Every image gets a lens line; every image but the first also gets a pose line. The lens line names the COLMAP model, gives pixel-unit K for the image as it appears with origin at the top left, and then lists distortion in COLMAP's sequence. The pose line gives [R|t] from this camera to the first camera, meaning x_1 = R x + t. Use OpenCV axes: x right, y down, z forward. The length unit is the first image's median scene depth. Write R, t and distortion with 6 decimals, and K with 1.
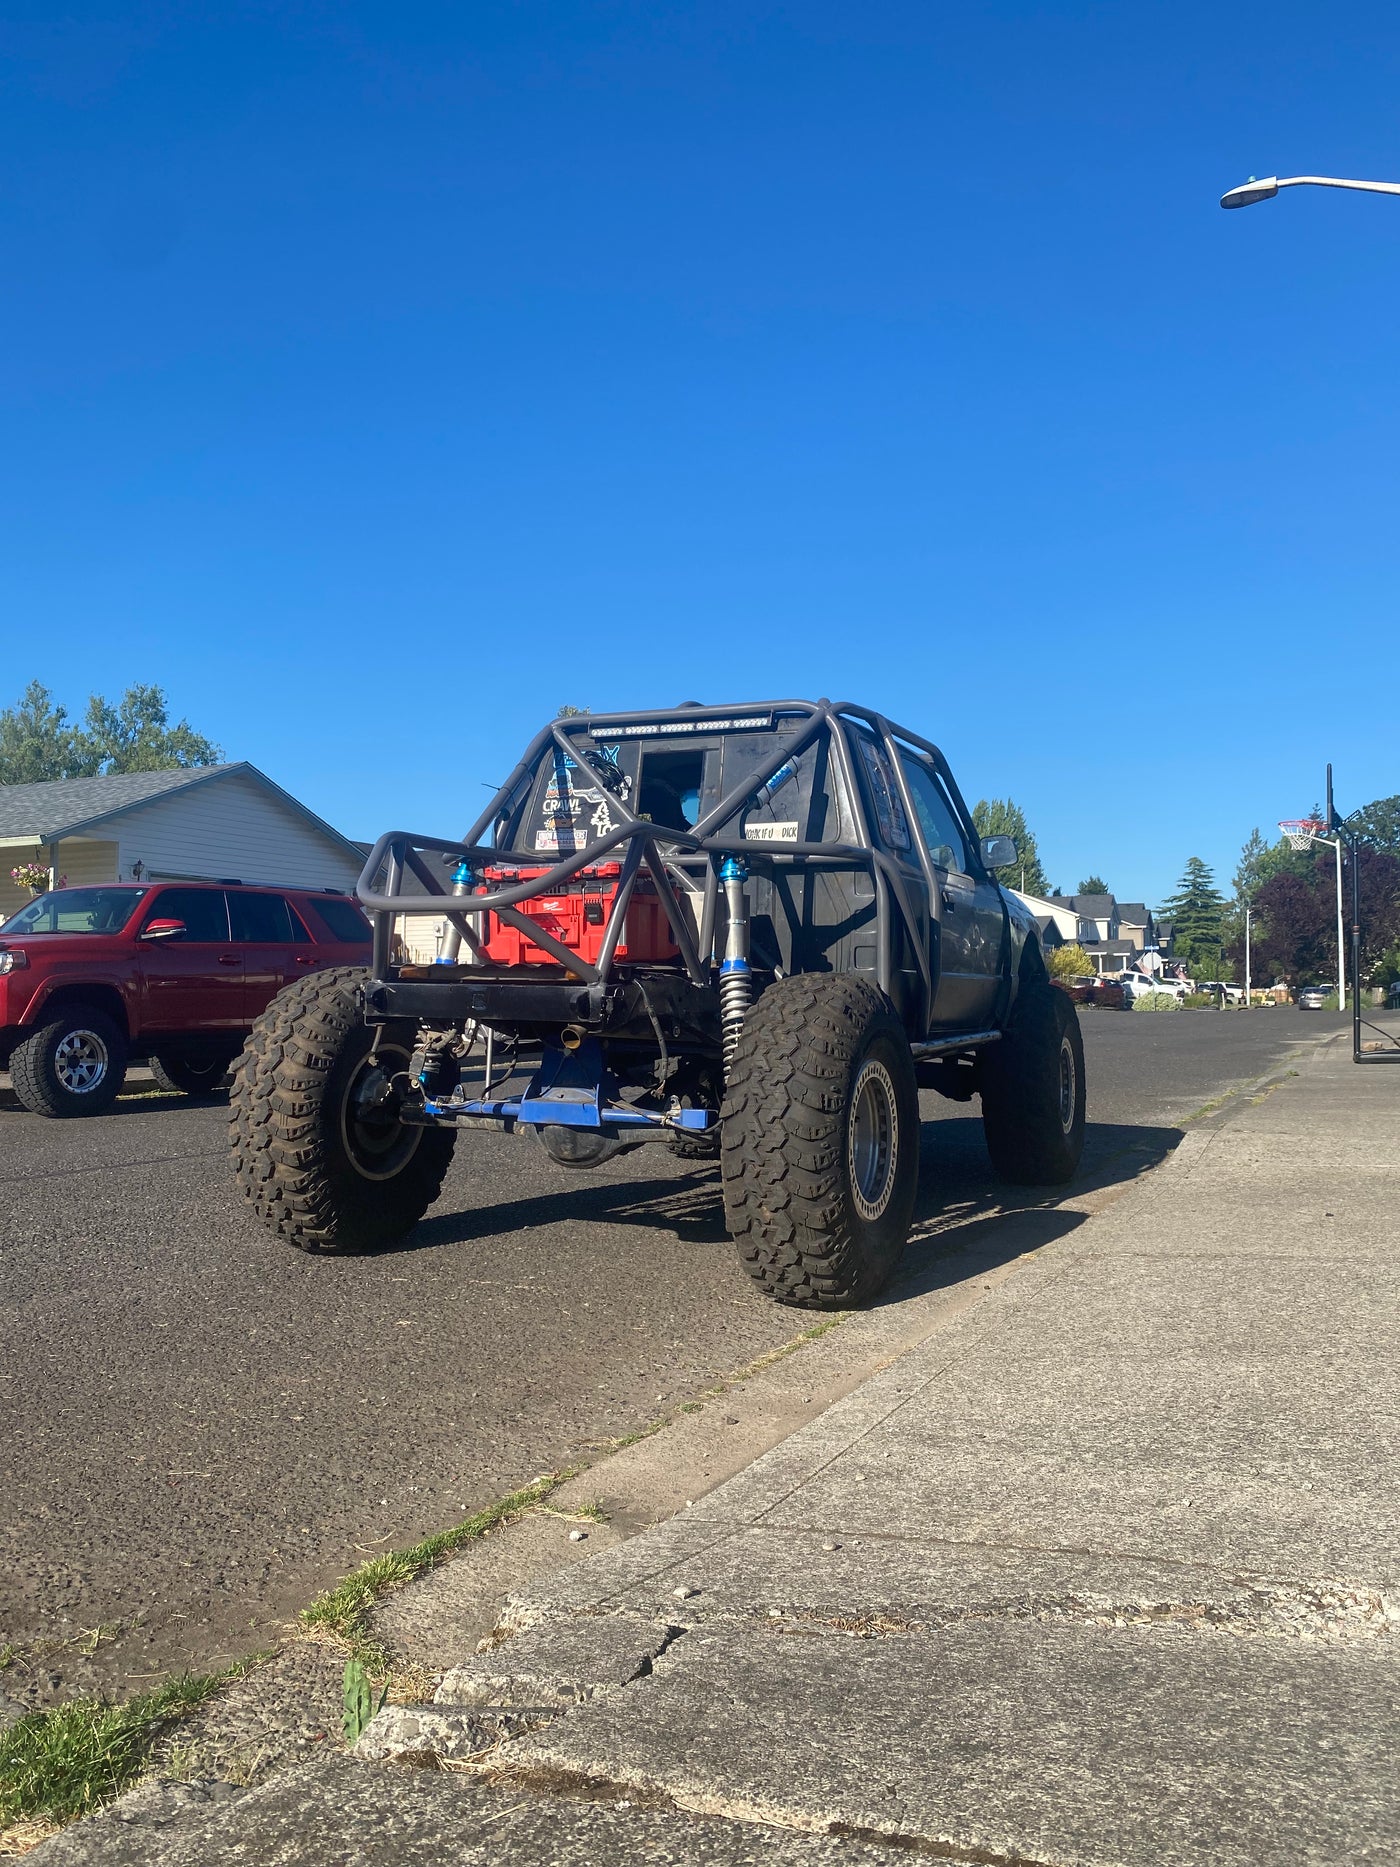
lens RADIAL K [[1425.0, 0, 700.0], [0, 1425.0, 933.5], [0, 0, 1]] dist [0.068760, -0.098704]
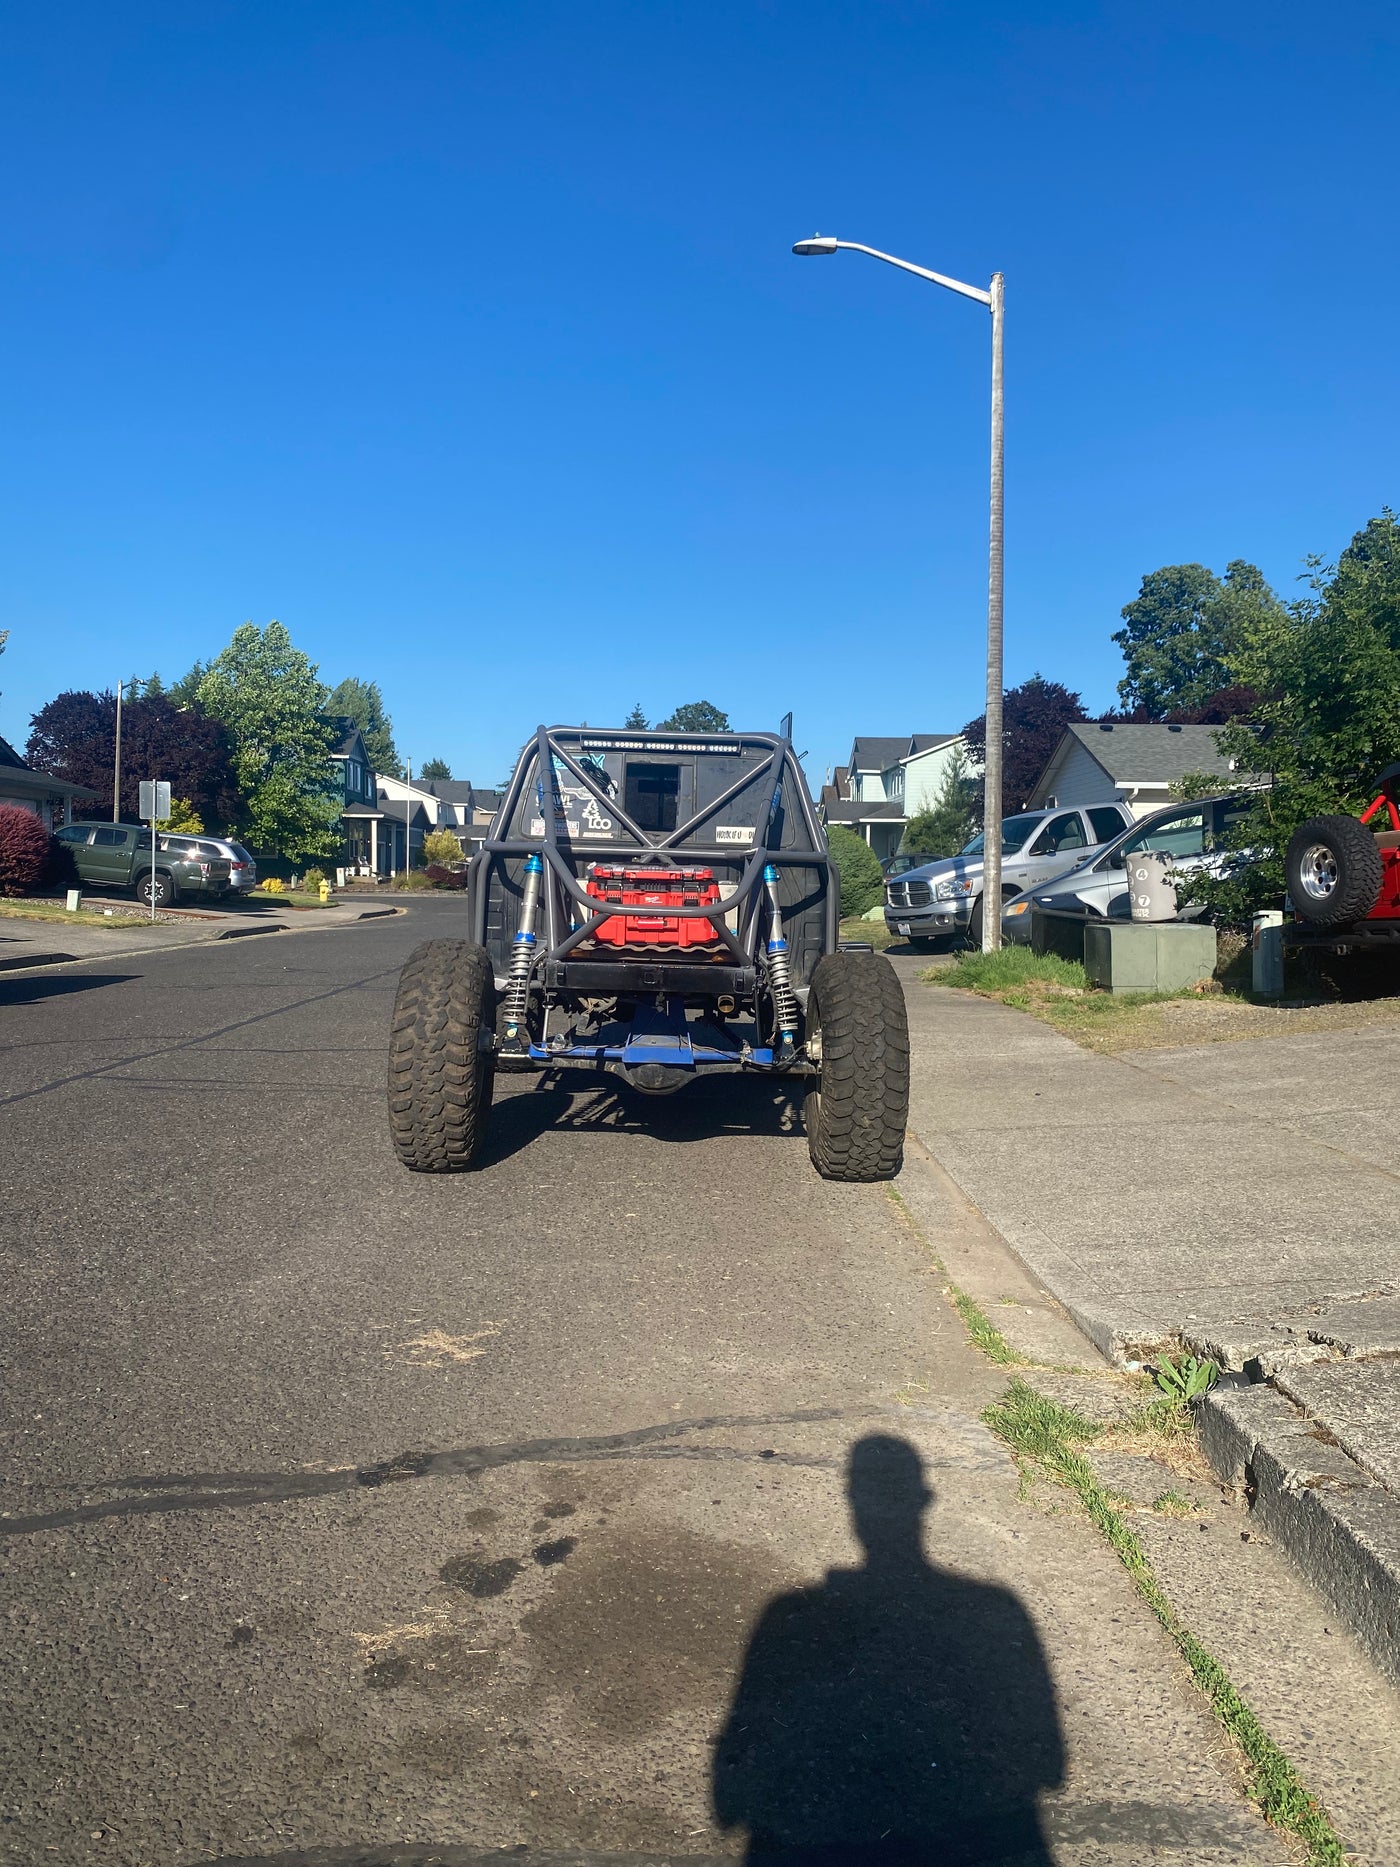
lens RADIAL K [[1440.3, 0, 662.3], [0, 1440.3, 957.6], [0, 0, 1]] dist [0.003776, -0.003053]
pose [[0.897629, -0.011157, 0.440610, -0.566051], [-0.035709, 0.994552, 0.097931, -0.080174], [-0.439303, -0.103639, 0.892341, -0.160802]]
